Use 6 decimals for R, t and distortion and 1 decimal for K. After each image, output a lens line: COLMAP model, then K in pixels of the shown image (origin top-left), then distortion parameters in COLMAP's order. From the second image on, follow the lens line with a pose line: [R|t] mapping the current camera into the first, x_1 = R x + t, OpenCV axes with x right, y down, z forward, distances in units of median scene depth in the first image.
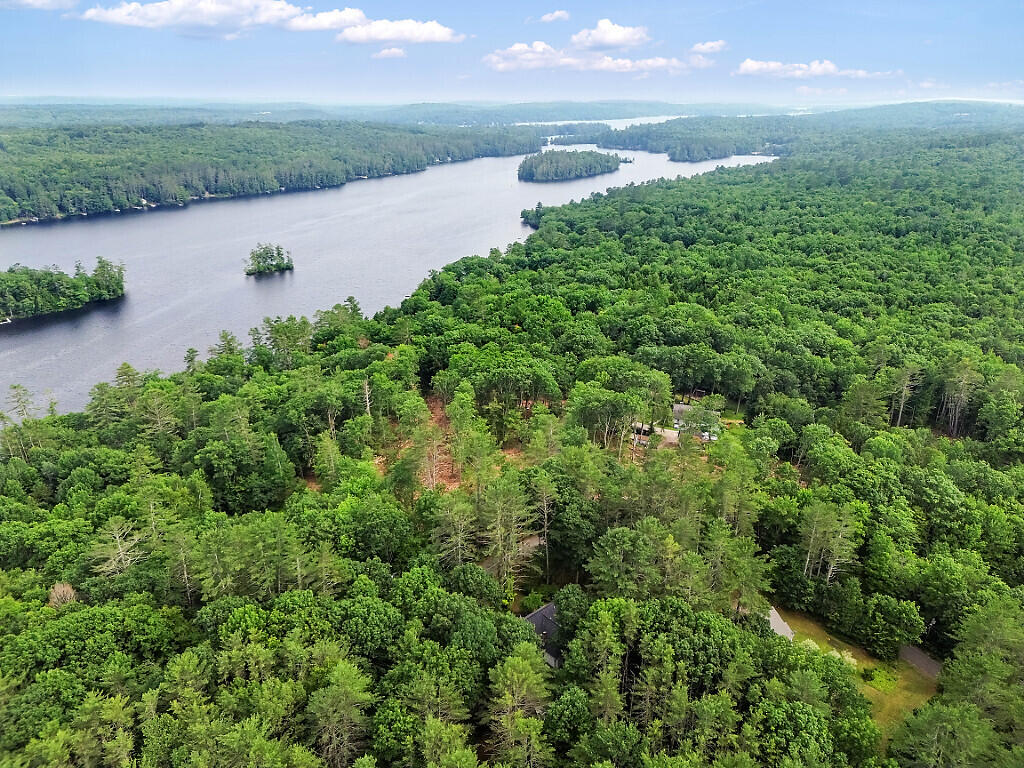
lens RADIAL K [[719.8, 0, 511.6], [0, 719.8, 388.3], [0, 0, 1]] dist [0.013314, -0.006468]
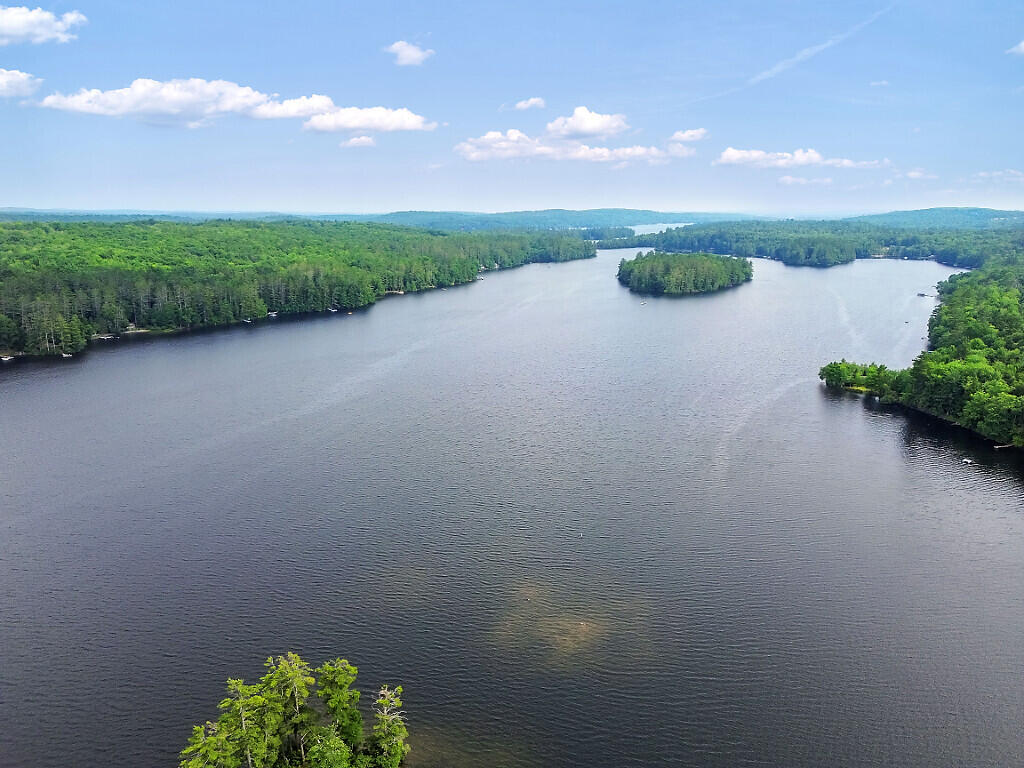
lens RADIAL K [[719.8, 0, 508.0], [0, 719.8, 388.1], [0, 0, 1]] dist [0.013314, -0.006468]
pose [[0.999031, -0.014129, 0.041687, -0.136406], [0.020002, 0.989370, -0.144038, -0.116561], [-0.039208, 0.144732, 0.988694, 0.382192]]
